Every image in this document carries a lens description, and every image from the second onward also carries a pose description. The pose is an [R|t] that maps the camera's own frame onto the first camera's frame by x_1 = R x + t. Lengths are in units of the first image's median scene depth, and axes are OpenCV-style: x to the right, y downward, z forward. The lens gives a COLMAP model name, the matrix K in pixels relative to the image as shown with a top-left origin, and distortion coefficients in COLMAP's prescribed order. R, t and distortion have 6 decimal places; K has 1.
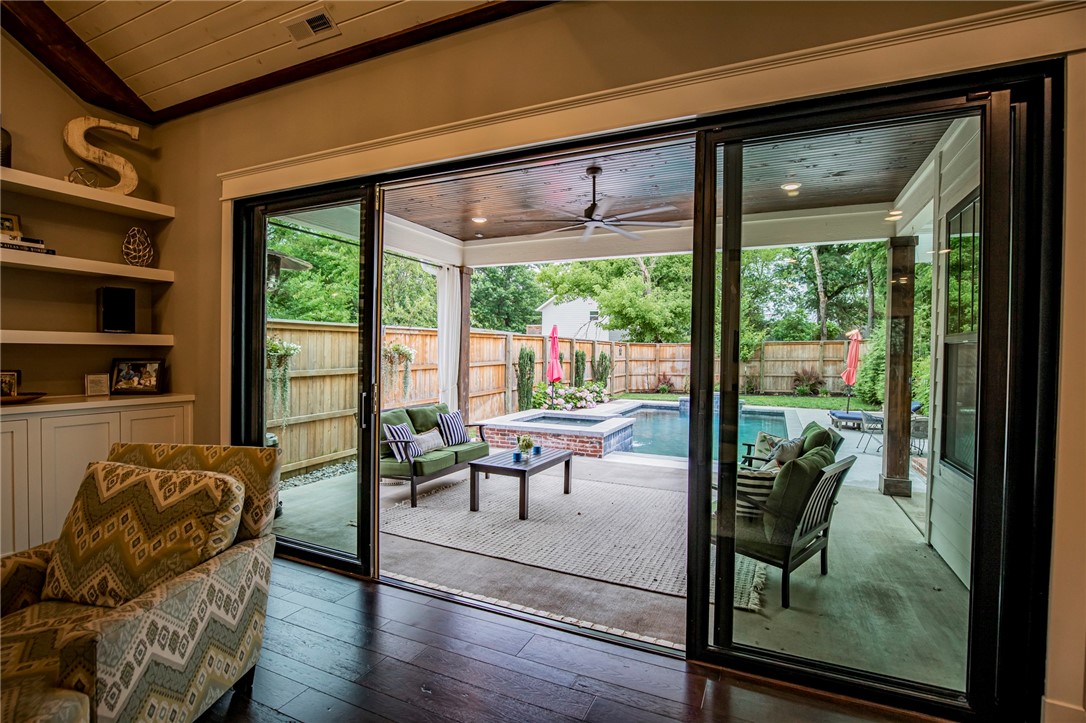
lens RADIAL K [[502.4, 0, 542.3], [0, 502.4, 359.2], [0, 0, 1]] dist [-0.030548, 0.003663]
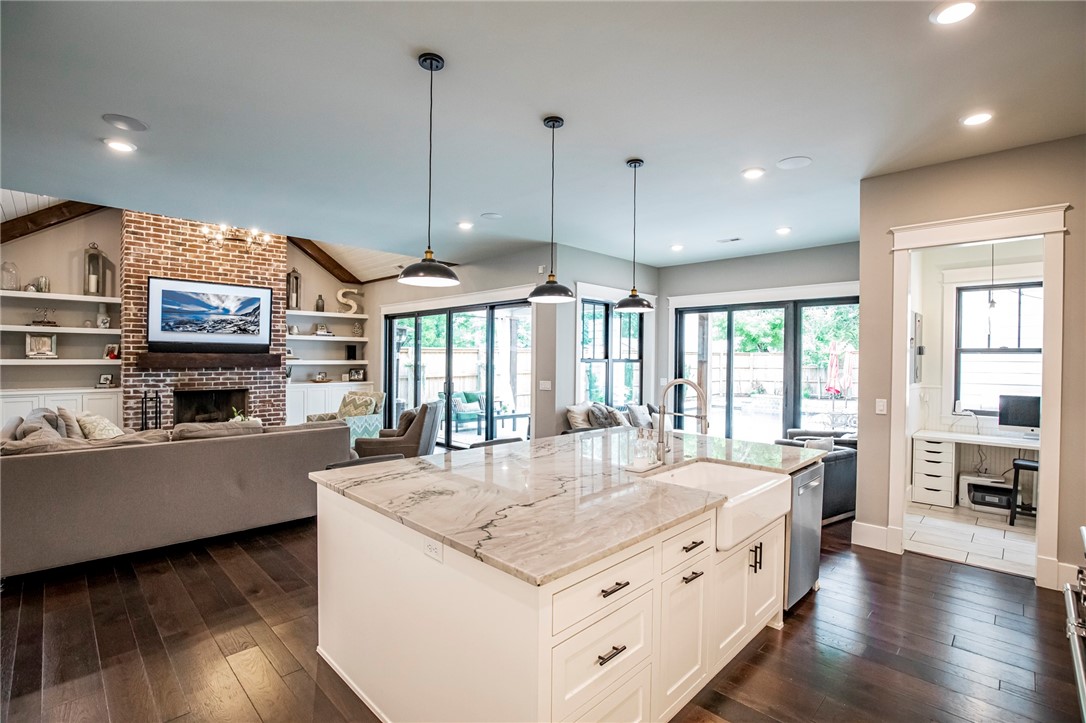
lens RADIAL K [[502.4, 0, 546.4], [0, 502.4, 359.3], [0, 0, 1]] dist [-0.030548, 0.003663]
pose [[0.939721, -0.001388, -0.341939, 0.270548], [-0.002179, 0.999947, -0.010046, -0.006556], [0.341934, 0.010185, 0.939669, -0.304070]]
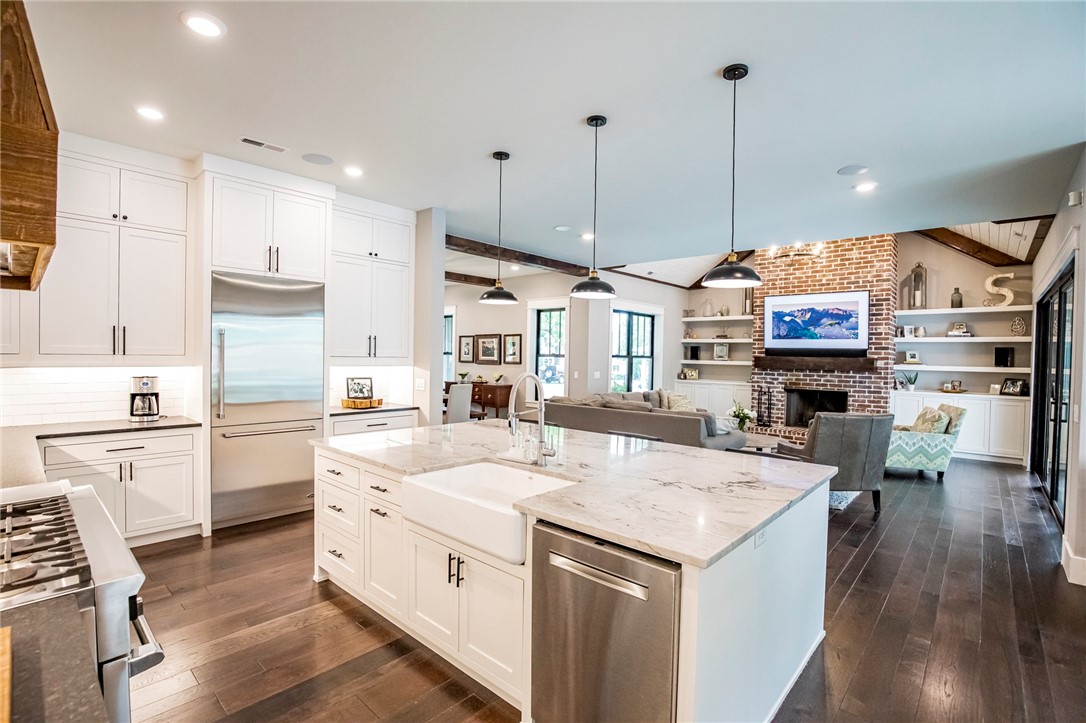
lens RADIAL K [[502.4, 0, 540.1], [0, 502.4, 363.1], [0, 0, 1]] dist [-0.030548, 0.003663]
pose [[-0.304473, 0.002210, -0.952518, 0.410555], [-0.029009, 0.999512, 0.011592, -0.007638], [0.952079, 0.031161, -0.304260, -0.071957]]
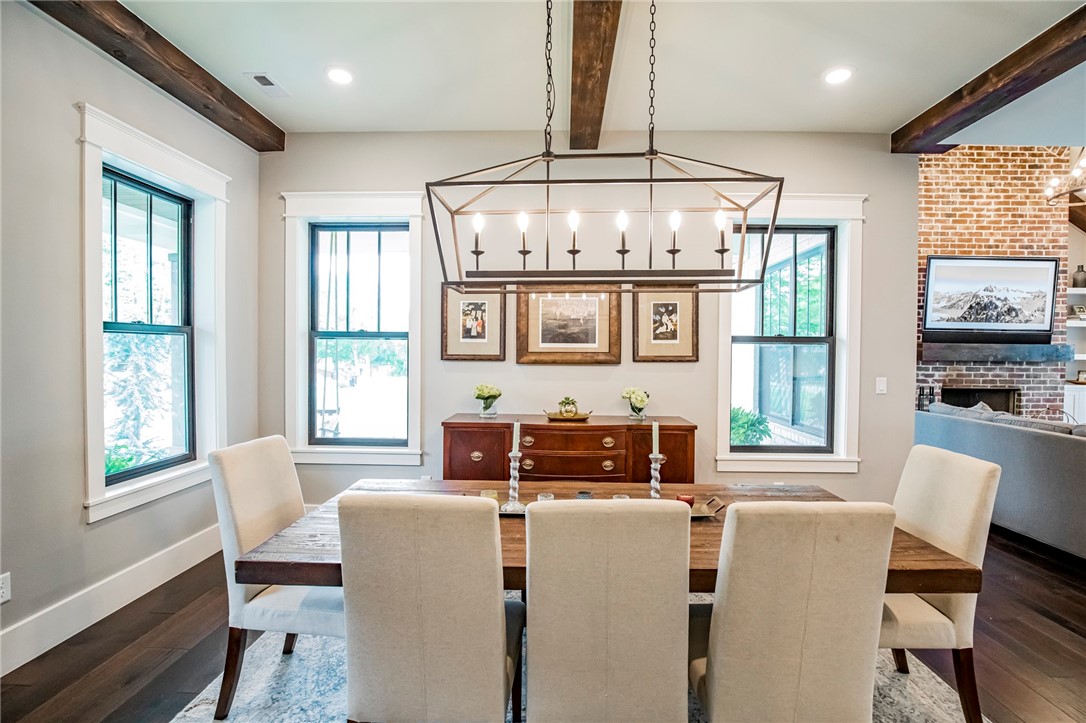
lens RADIAL K [[502.4, 0, 545.9], [0, 502.4, 364.0], [0, 0, 1]] dist [-0.030548, 0.003663]
pose [[0.386002, 0.018356, -0.922315, 0.017803], [-0.017033, 0.999773, 0.012769, 0.000599], [0.922341, 0.010781, 0.386228, -0.439510]]
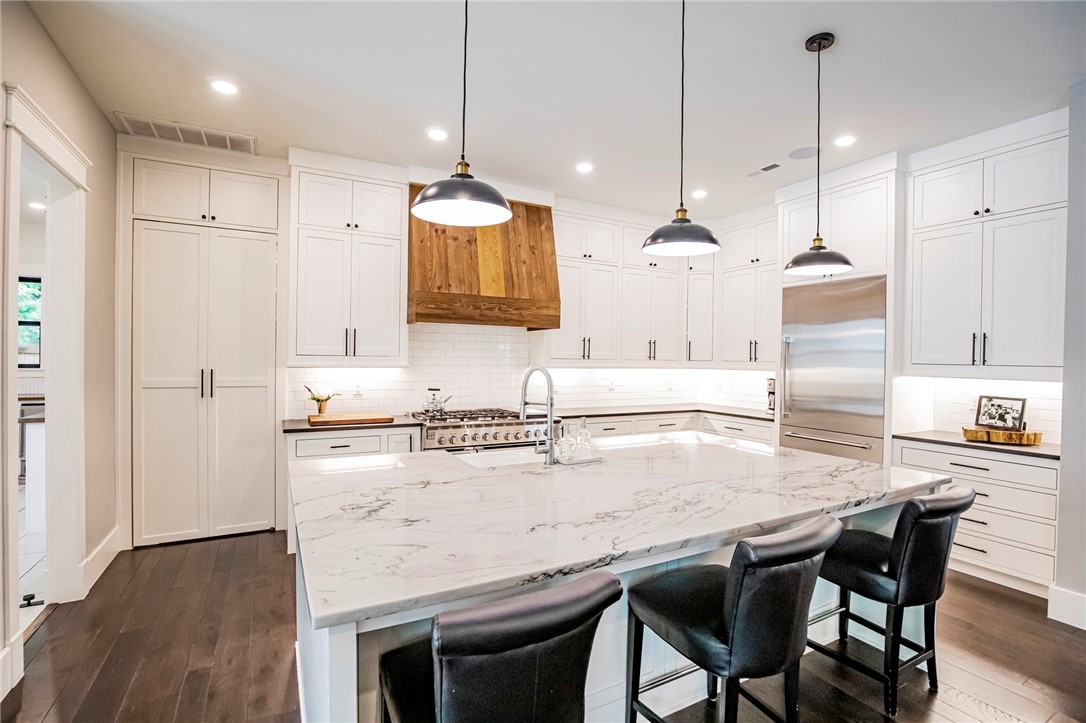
lens RADIAL K [[502.4, 0, 549.2], [0, 502.4, 361.3], [0, 0, 1]] dist [-0.030548, 0.003663]
pose [[-0.802234, -0.024439, 0.596509, 0.151484], [-0.015235, 0.999674, 0.020467, -0.007875], [-0.596815, 0.007331, -0.802346, 0.008788]]
